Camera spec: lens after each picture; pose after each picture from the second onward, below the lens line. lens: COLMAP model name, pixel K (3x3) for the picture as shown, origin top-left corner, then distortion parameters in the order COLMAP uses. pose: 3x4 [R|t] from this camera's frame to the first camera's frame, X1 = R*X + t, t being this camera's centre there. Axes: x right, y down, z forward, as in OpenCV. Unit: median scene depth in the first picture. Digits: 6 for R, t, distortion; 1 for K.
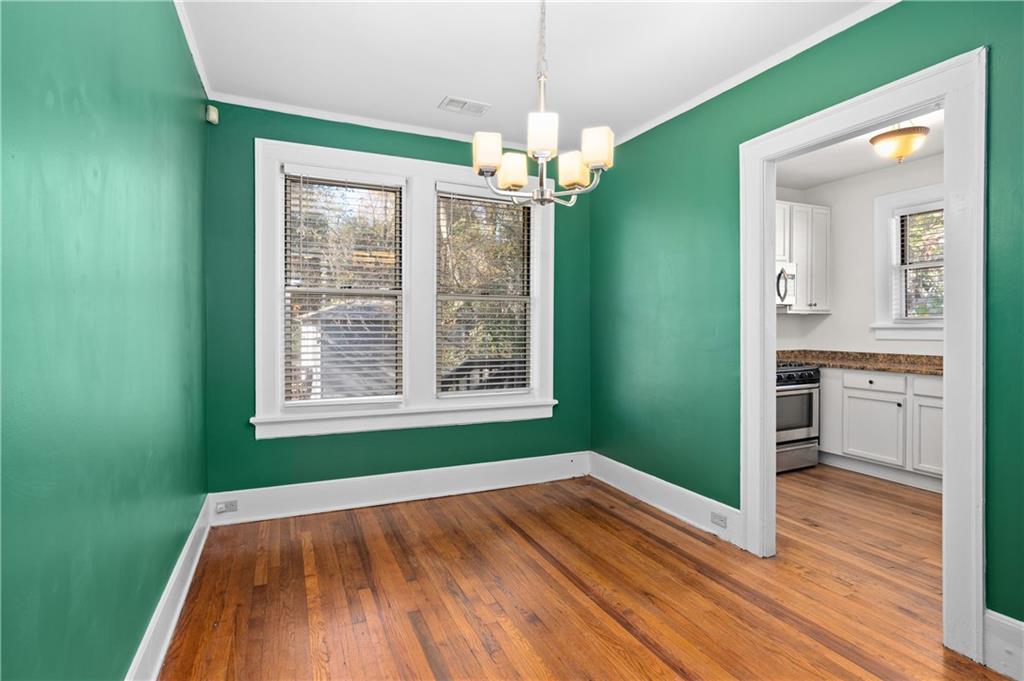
lens RADIAL K [[505.5, 0, 508.3], [0, 505.5, 328.2], [0, 0, 1]] dist [-0.004077, -0.001692]
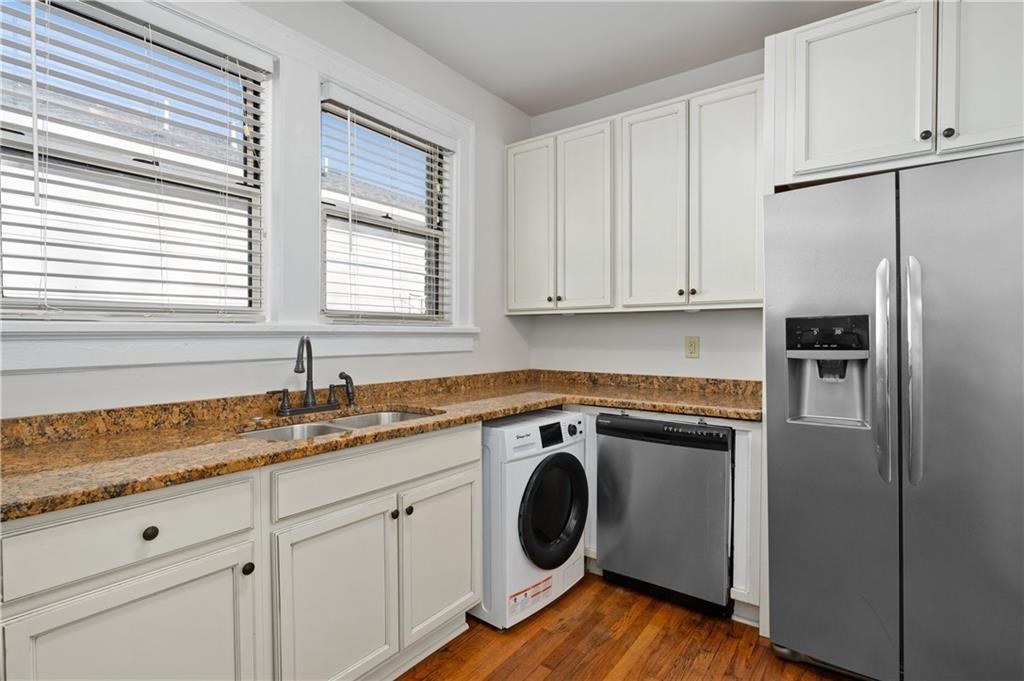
lens RADIAL K [[508.4, 0, 512.8], [0, 508.4, 346.7], [0, 0, 1]] dist [-0.000878, -0.000236]
pose [[-0.491359, -0.018078, 0.870770, 0.363663], [0.006852, 0.999673, 0.024621, 0.002191], [-0.870930, 0.018064, -0.491074, 0.896872]]
